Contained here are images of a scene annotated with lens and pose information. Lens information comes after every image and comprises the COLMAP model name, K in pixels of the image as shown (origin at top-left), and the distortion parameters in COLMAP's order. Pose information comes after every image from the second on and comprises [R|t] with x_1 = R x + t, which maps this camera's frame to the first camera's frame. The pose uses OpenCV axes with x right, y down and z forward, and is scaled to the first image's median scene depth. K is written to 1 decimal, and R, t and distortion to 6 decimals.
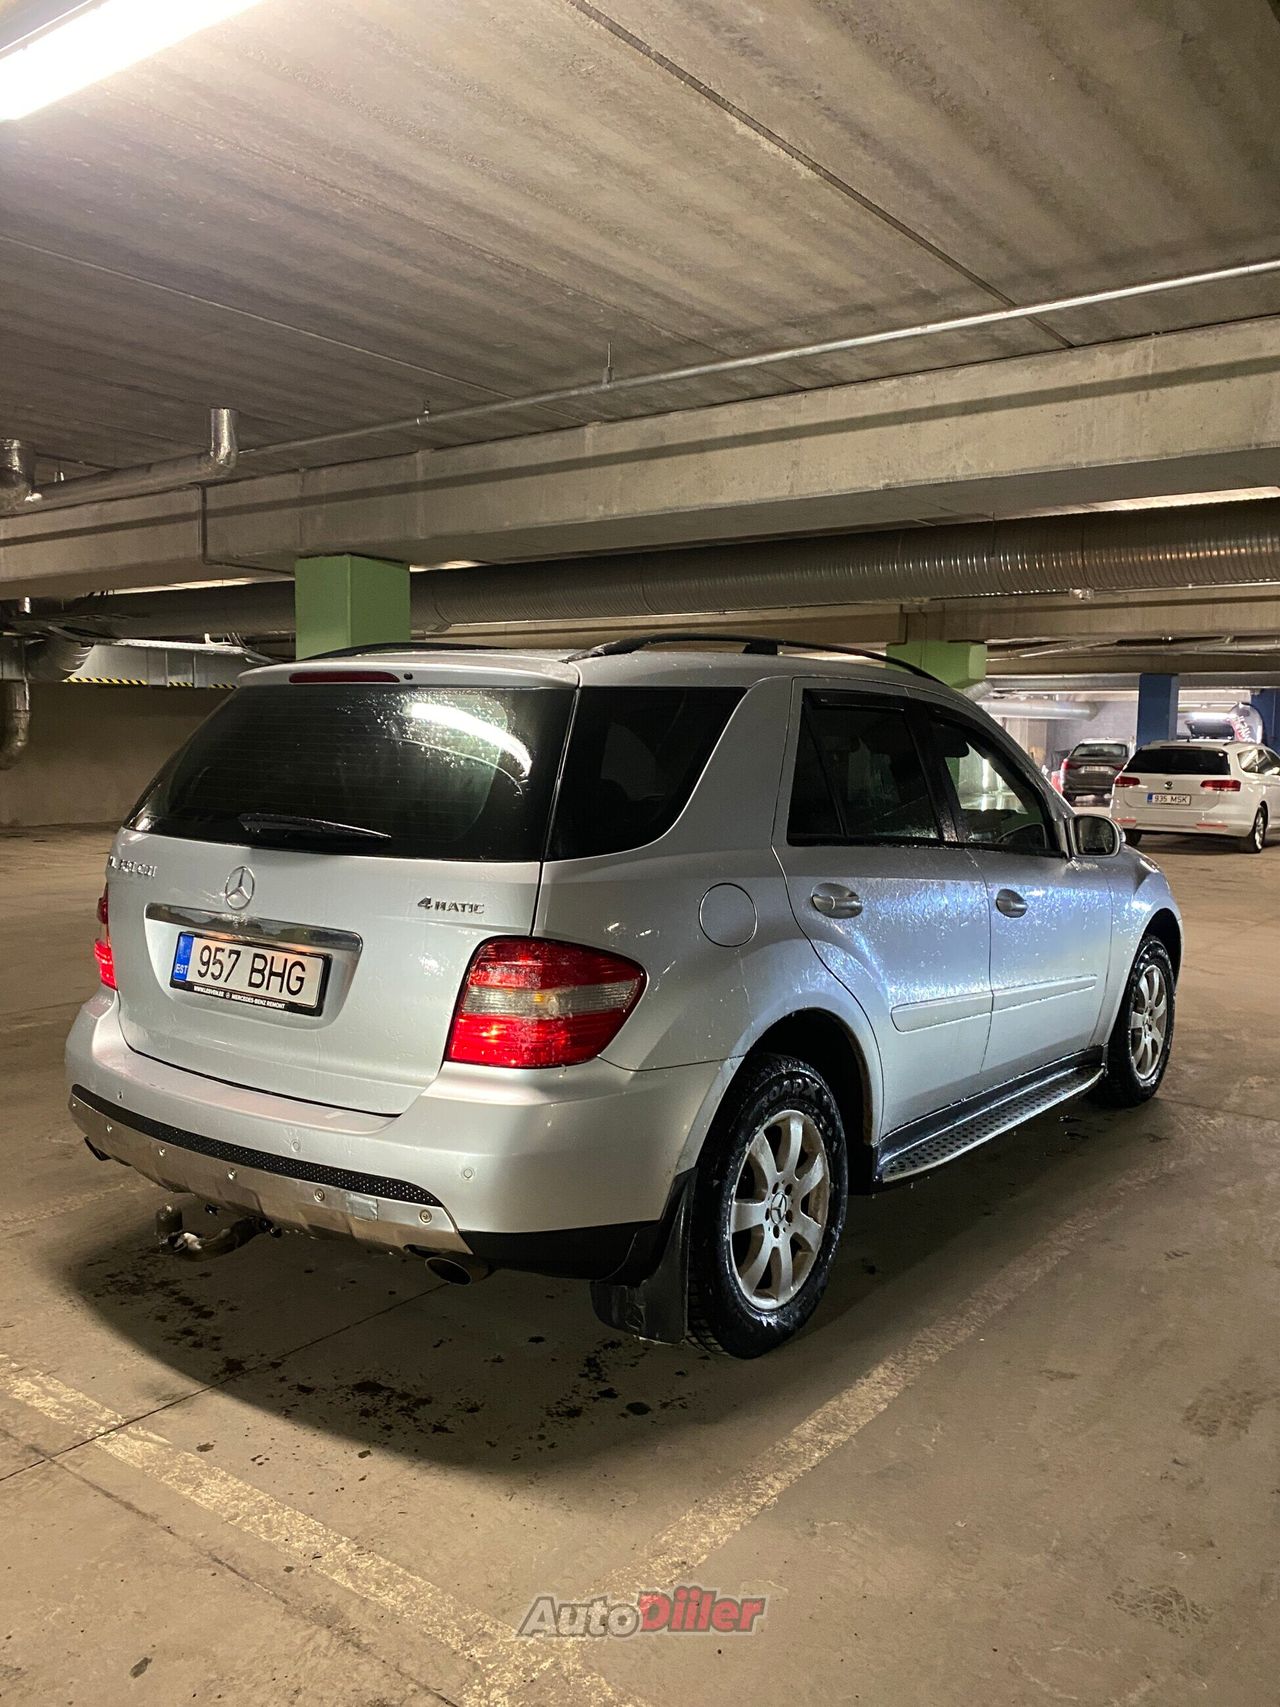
lens RADIAL K [[1366.2, 0, 640.0], [0, 1366.2, 853.5], [0, 0, 1]] dist [0.007189, 0.002508]
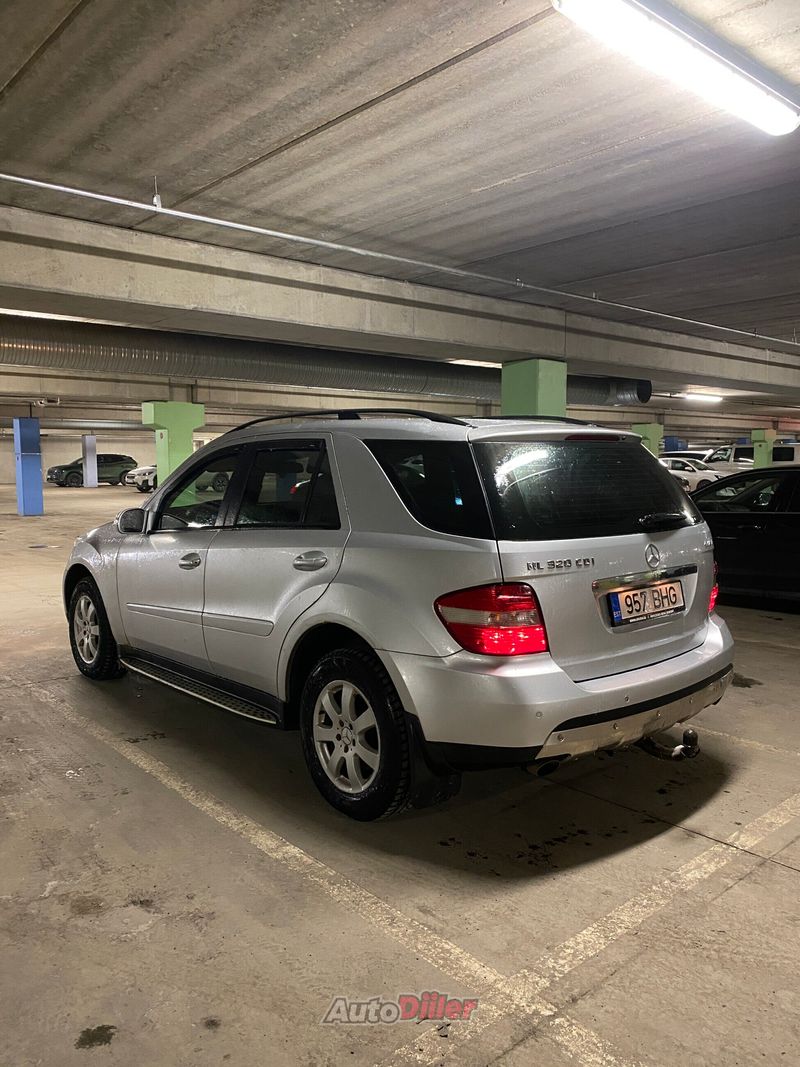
lens RADIAL K [[816.1, 0, 400.0], [0, 816.1, 533.5], [0, 0, 1]] dist [0.007026, 0.004042]
pose [[0.195865, -0.107757, 0.974692, -0.922026], [0.090640, 0.991679, 0.091421, -0.087382], [-0.976433, 0.070440, 0.204002, 0.721718]]
